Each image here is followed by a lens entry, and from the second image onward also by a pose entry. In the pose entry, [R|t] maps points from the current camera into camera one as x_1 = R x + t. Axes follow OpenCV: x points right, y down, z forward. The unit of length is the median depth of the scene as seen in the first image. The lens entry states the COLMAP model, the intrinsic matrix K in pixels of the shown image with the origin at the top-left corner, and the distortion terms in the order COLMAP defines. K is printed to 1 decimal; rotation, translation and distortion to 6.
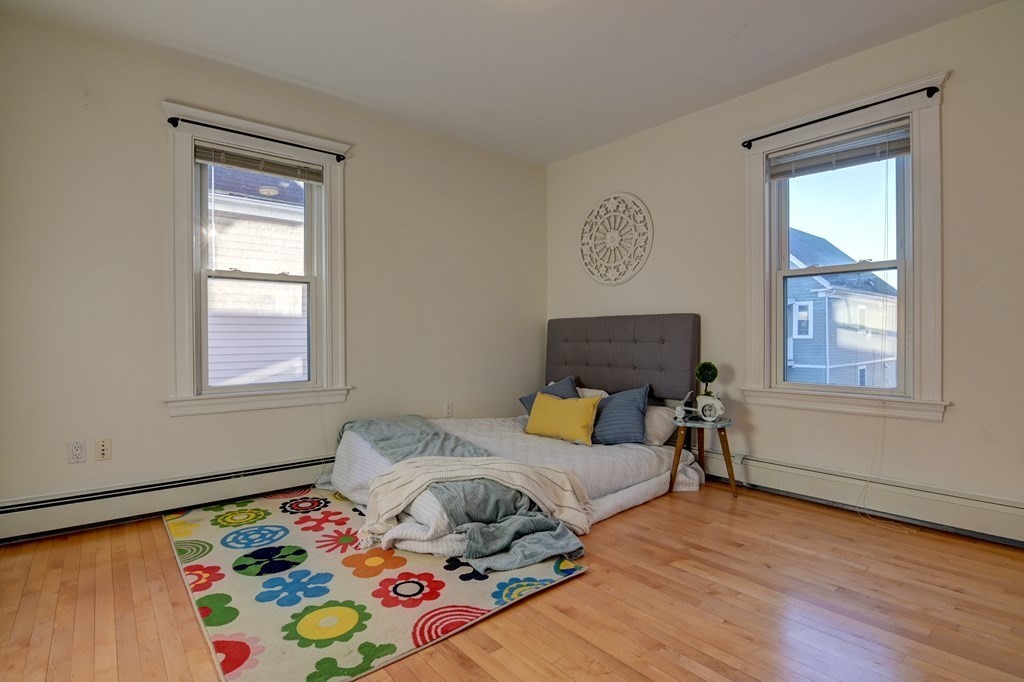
lens RADIAL K [[499.0, 0, 514.1], [0, 499.0, 337.1], [0, 0, 1]] dist [0.003265, -0.026727]
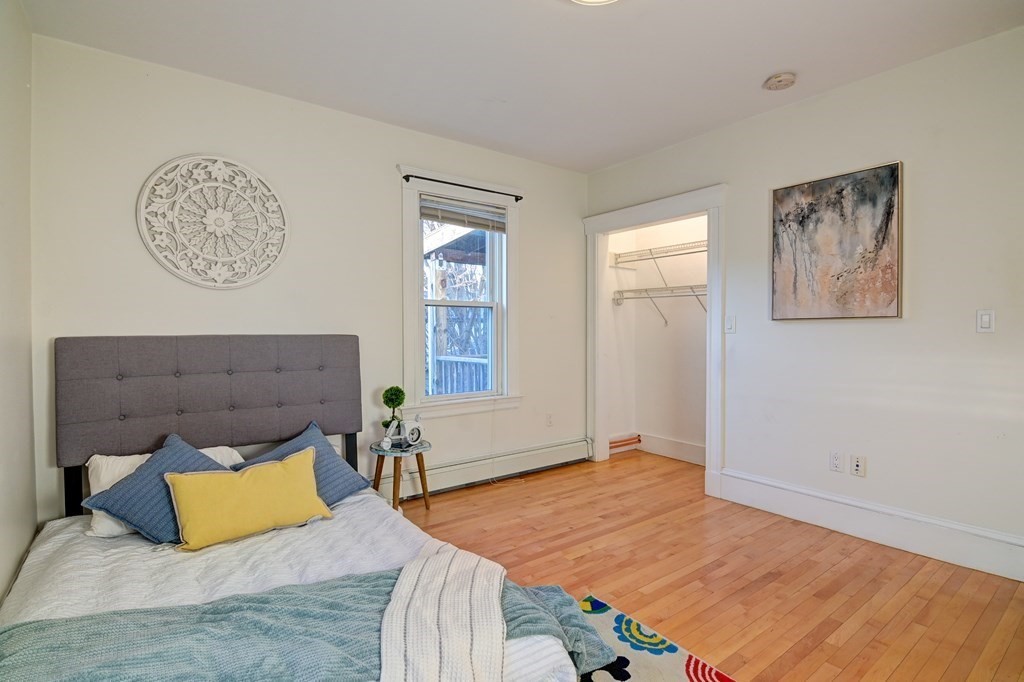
lens RADIAL K [[499.0, 0, 514.1], [0, 499.0, 337.1], [0, 0, 1]] dist [0.003265, -0.026727]
pose [[0.056338, -0.012109, 0.998338, -0.476970], [0.001869, 0.999926, 0.012023, -0.047796], [-0.998410, 0.001188, 0.056357, 0.582680]]
